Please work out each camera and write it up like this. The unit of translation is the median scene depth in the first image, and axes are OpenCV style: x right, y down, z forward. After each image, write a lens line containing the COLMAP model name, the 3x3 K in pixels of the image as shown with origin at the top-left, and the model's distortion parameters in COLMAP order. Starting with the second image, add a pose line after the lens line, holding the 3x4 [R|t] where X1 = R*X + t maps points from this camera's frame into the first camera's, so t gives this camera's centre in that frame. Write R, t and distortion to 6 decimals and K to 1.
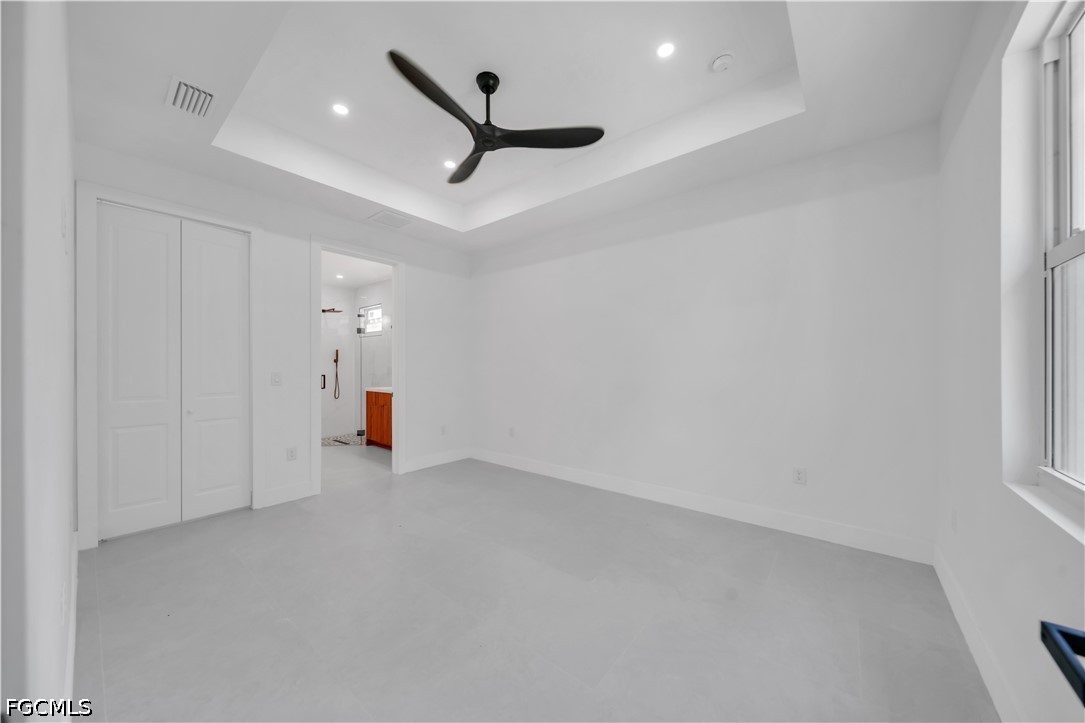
lens RADIAL K [[374.3, 0, 537.3], [0, 374.3, 363.9], [0, 0, 1]] dist [-0.000358, -0.000374]
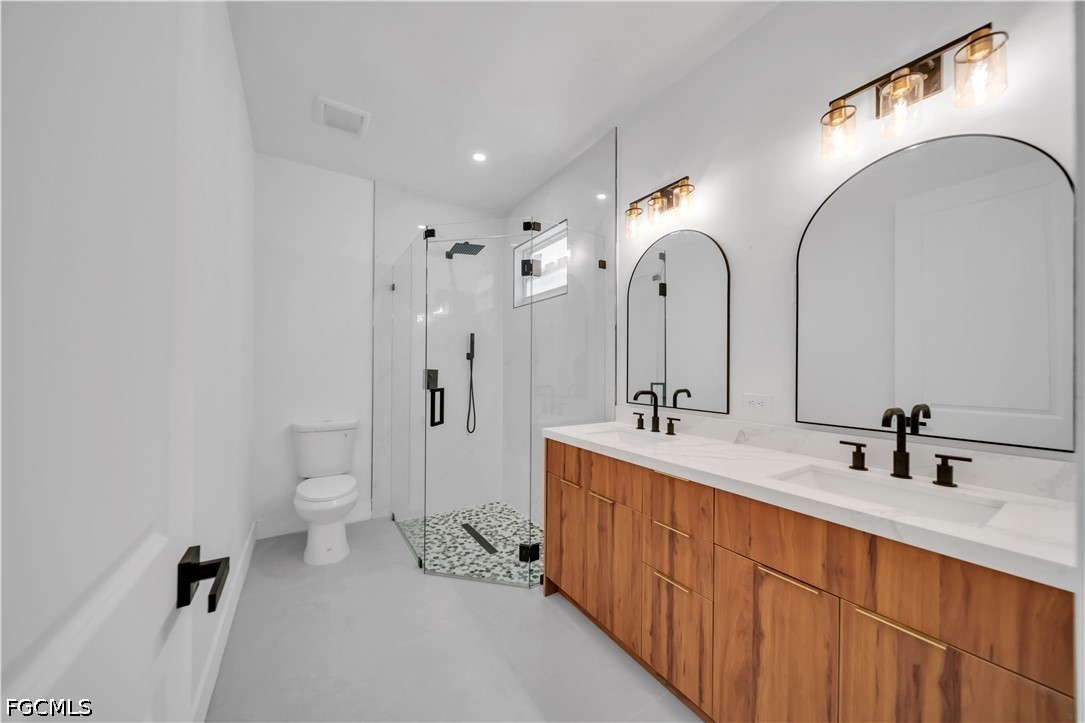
lens RADIAL K [[362.4, 0, 543.4], [0, 362.4, 366.0], [0, 0, 1]] dist [-0.008723, -0.000001]
pose [[0.955444, 0.009383, -0.295022, -0.337793], [-0.012351, 0.999890, -0.008197, 0.007645], [0.294913, 0.011476, 0.955455, 0.633746]]
